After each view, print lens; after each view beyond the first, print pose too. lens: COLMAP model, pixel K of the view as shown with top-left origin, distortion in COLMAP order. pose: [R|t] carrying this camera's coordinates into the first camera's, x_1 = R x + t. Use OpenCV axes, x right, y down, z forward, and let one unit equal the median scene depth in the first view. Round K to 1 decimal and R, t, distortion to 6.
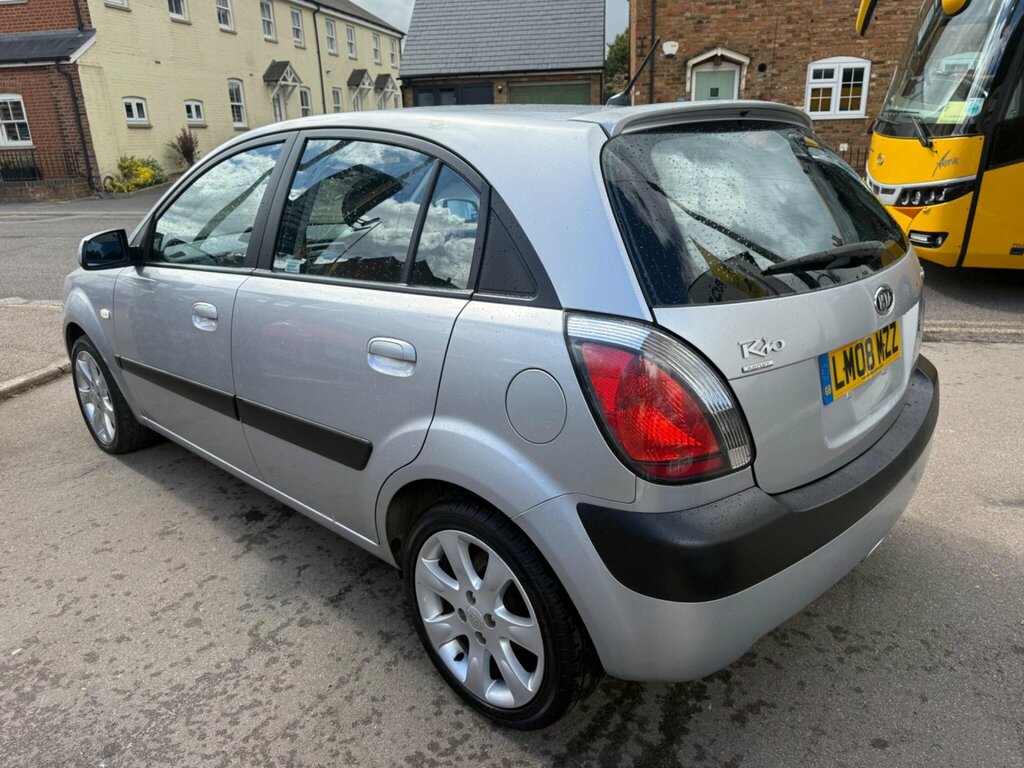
lens RADIAL K [[725.9, 0, 516.8], [0, 725.9, 384.2], [0, 0, 1]] dist [0.000940, -0.004559]
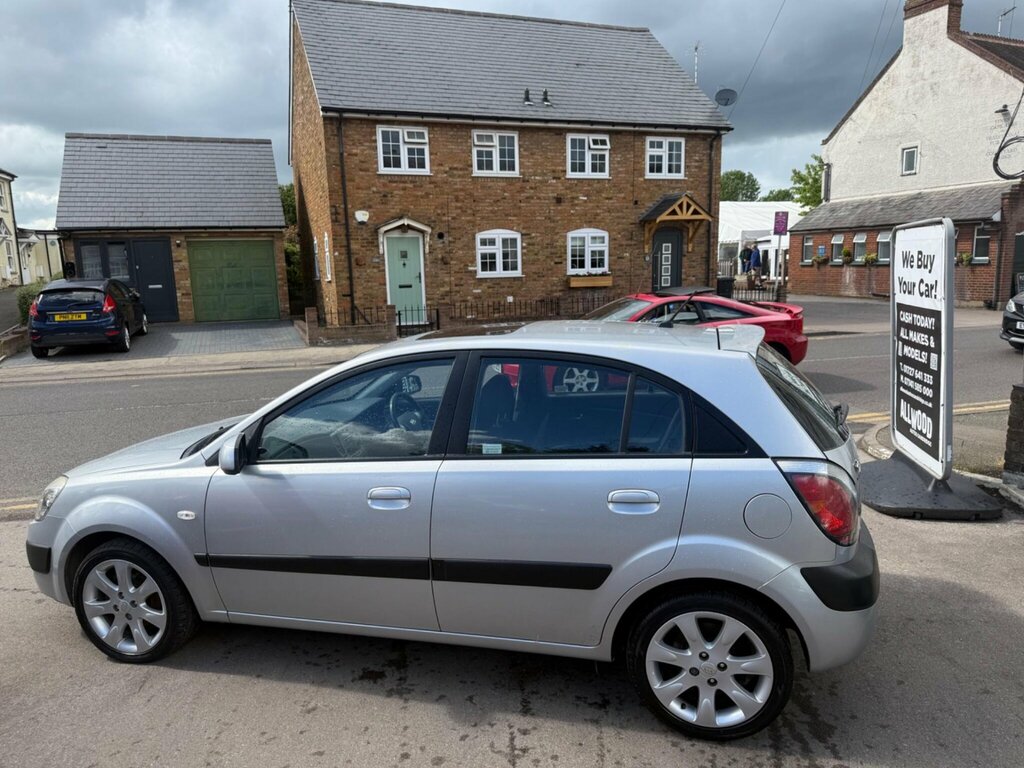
lens RADIAL K [[704.6, 0, 516.3], [0, 704.6, 396.3], [0, 0, 1]] dist [0.079509, -0.124311]
pose [[0.879504, -0.078998, 0.469288, -0.671619], [0.155058, 0.979882, -0.125648, -0.067773], [-0.449922, 0.183275, 0.874060, -0.135807]]
